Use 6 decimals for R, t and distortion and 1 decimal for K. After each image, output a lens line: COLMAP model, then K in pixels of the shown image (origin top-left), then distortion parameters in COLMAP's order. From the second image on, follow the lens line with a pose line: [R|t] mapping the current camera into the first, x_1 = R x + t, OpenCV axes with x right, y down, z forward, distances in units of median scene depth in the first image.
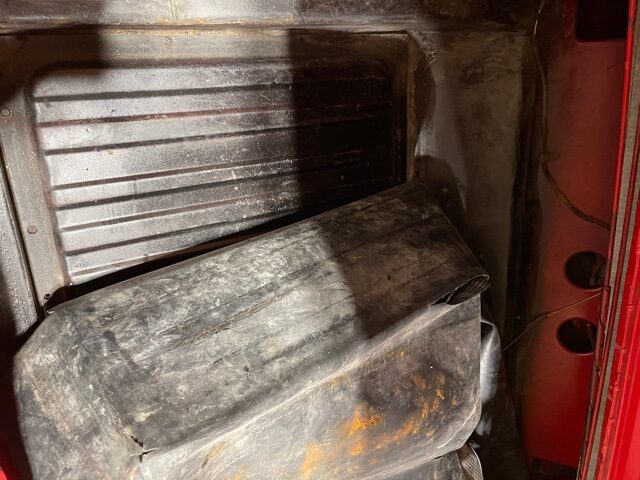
lens RADIAL K [[474.9, 0, 318.8], [0, 474.9, 241.5], [0, 0, 1]] dist [0.003862, -0.043362]
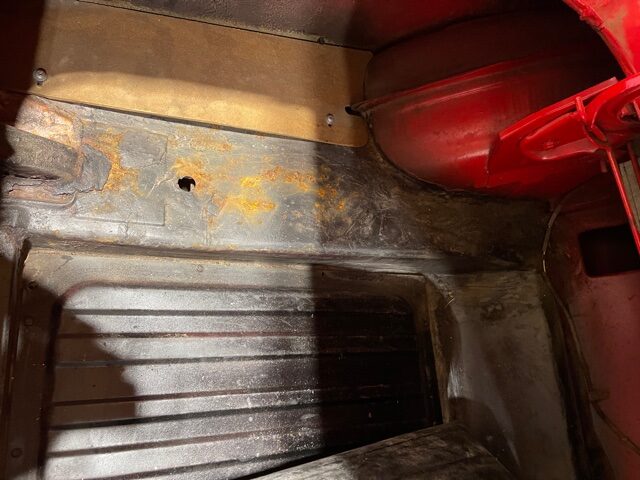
lens RADIAL K [[474.9, 0, 319.1], [0, 474.9, 239.9], [0, 0, 1]] dist [0.003862, -0.043362]
pose [[0.998300, -0.030821, -0.049467, 0.009263], [-0.004138, 0.809108, -0.587645, 0.134478], [0.058136, 0.586851, 0.807605, 0.080537]]
